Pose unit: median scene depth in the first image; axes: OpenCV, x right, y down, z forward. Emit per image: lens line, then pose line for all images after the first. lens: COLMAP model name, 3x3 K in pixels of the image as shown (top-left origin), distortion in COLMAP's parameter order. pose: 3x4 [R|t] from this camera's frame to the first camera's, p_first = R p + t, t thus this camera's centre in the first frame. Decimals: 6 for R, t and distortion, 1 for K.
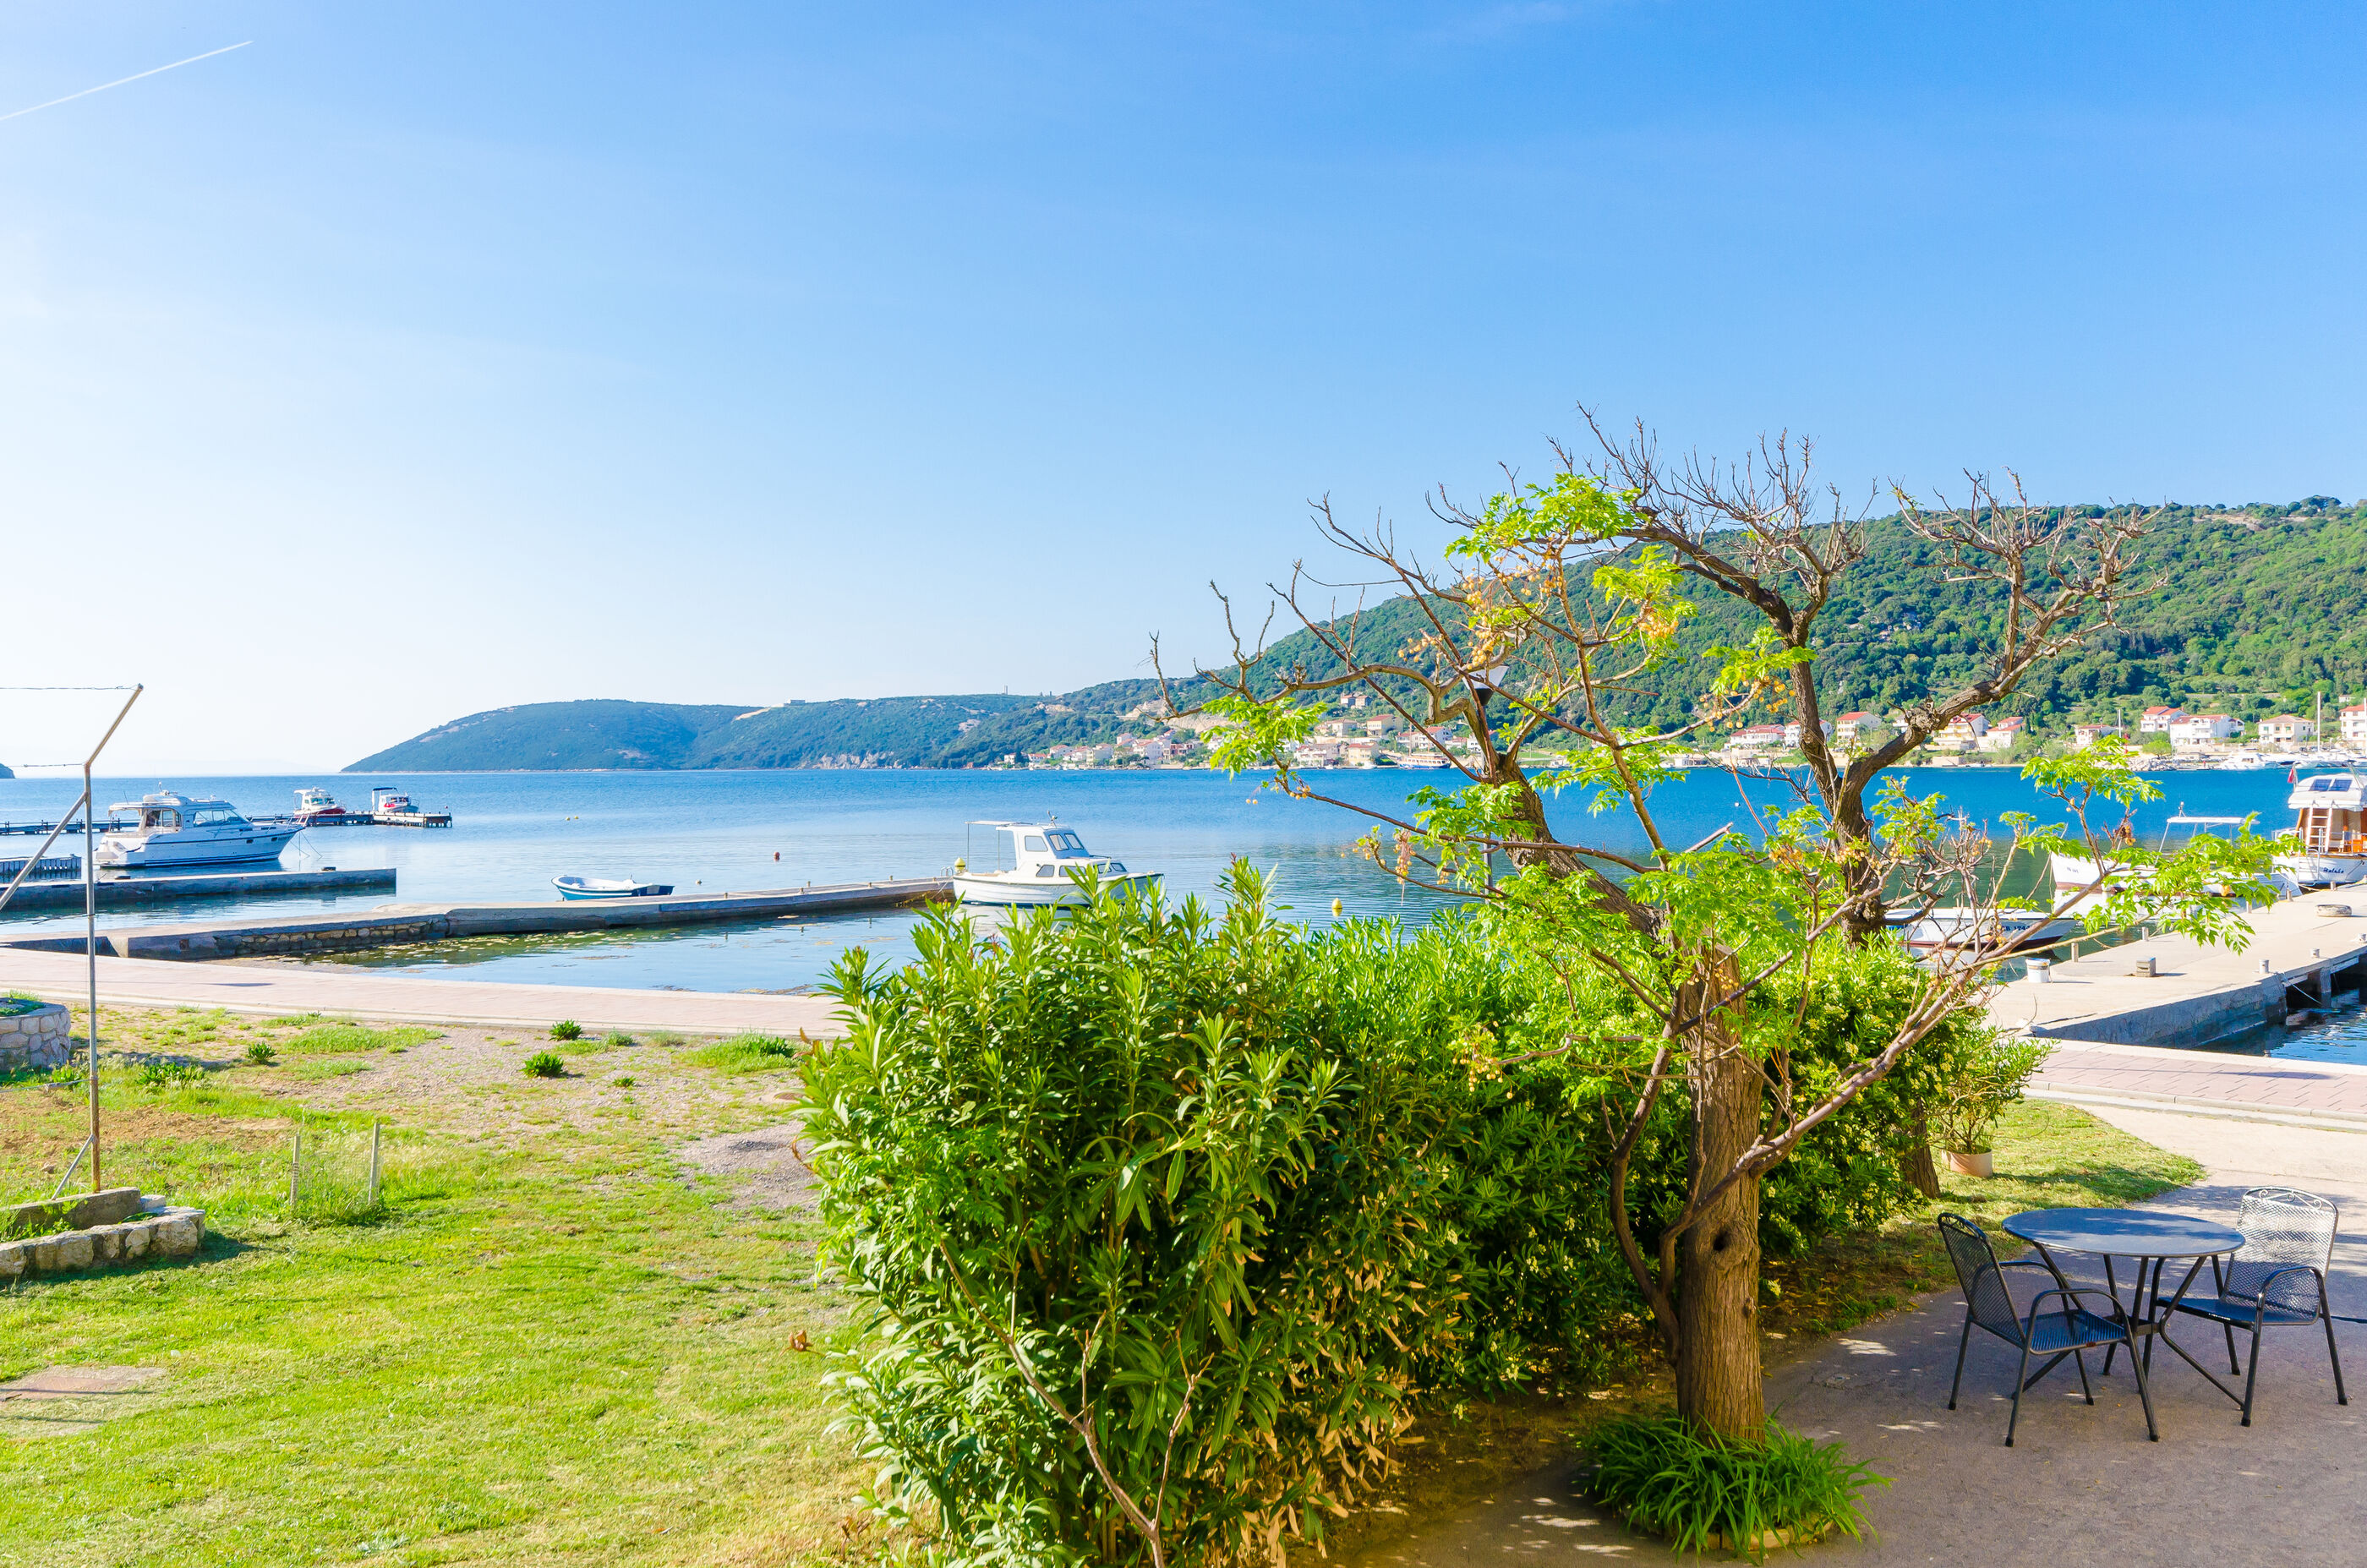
lens RADIAL K [[1963.1, 0, 1184.9], [0, 1963.1, 772.7], [0, 0, 1]] dist [-0.003908, -0.011936]
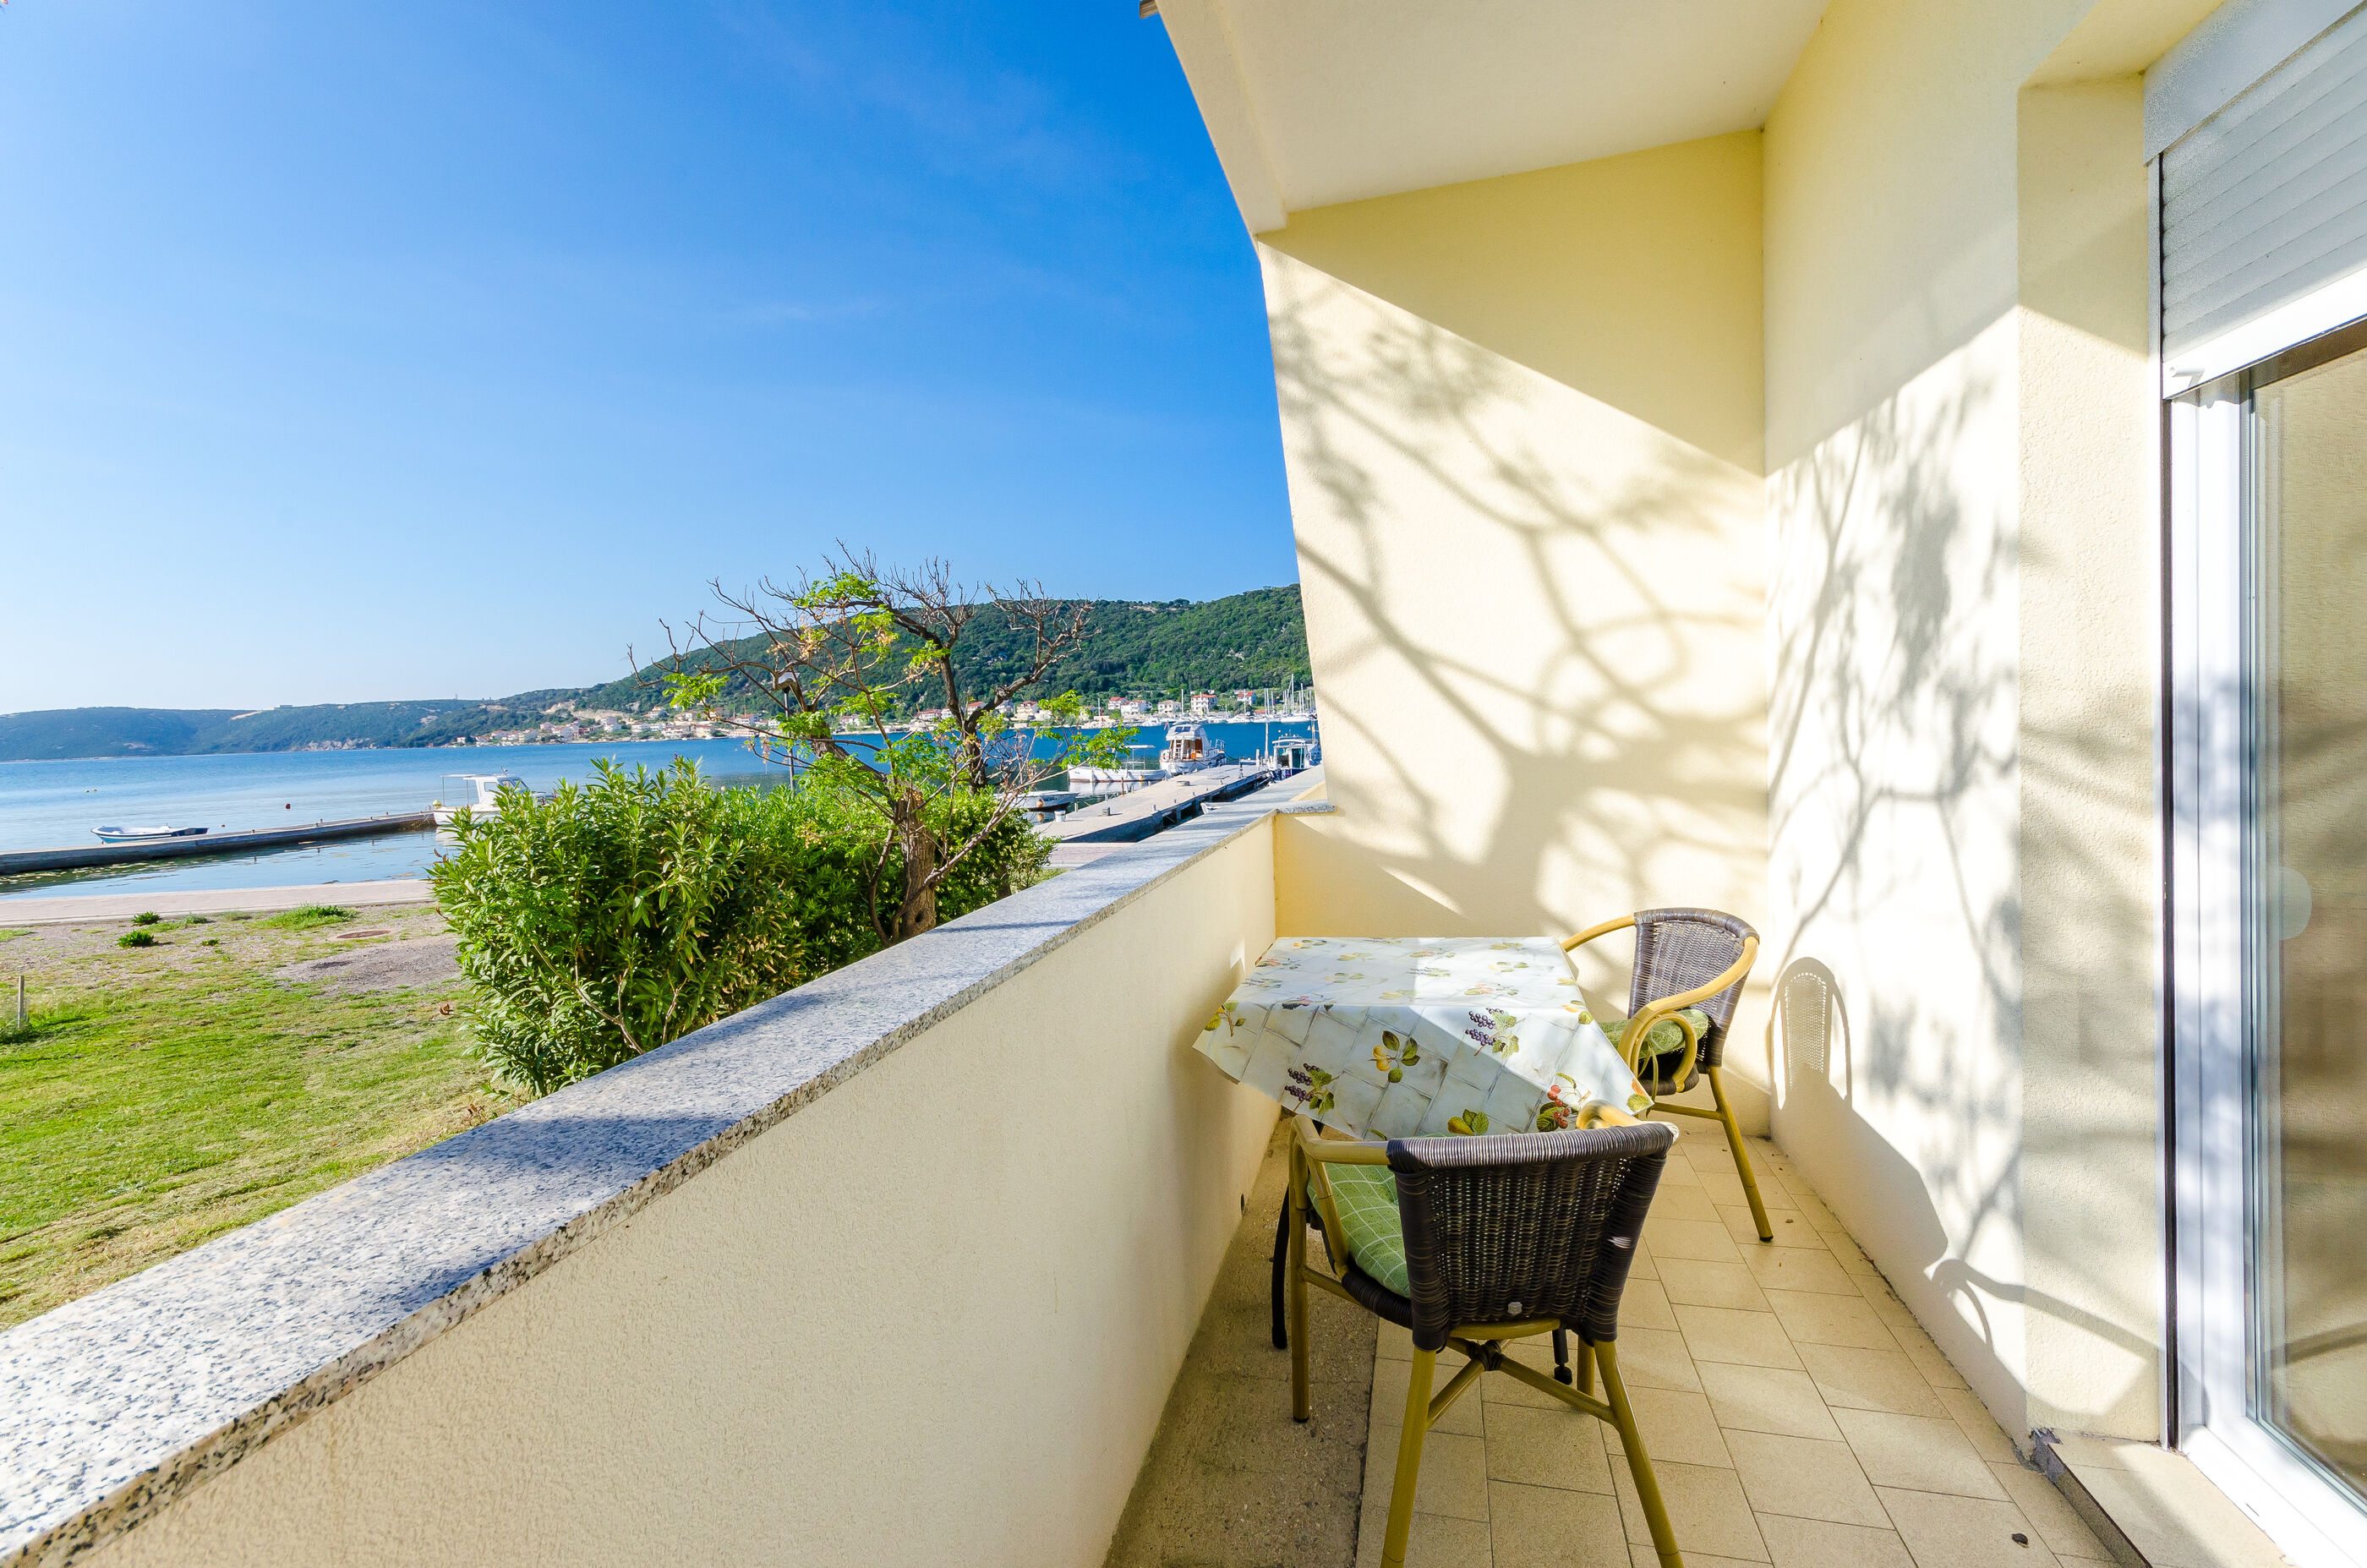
lens RADIAL K [[1069.4, 0, 1134.0], [0, 1069.4, 728.1], [0, 0, 1]] dist [0.013133, 0.000081]
pose [[0.889522, -0.023513, 0.456287, -0.030397], [0.028248, 0.999595, -0.003558, 0.016432], [-0.456019, 0.016054, 0.889825, -0.101590]]
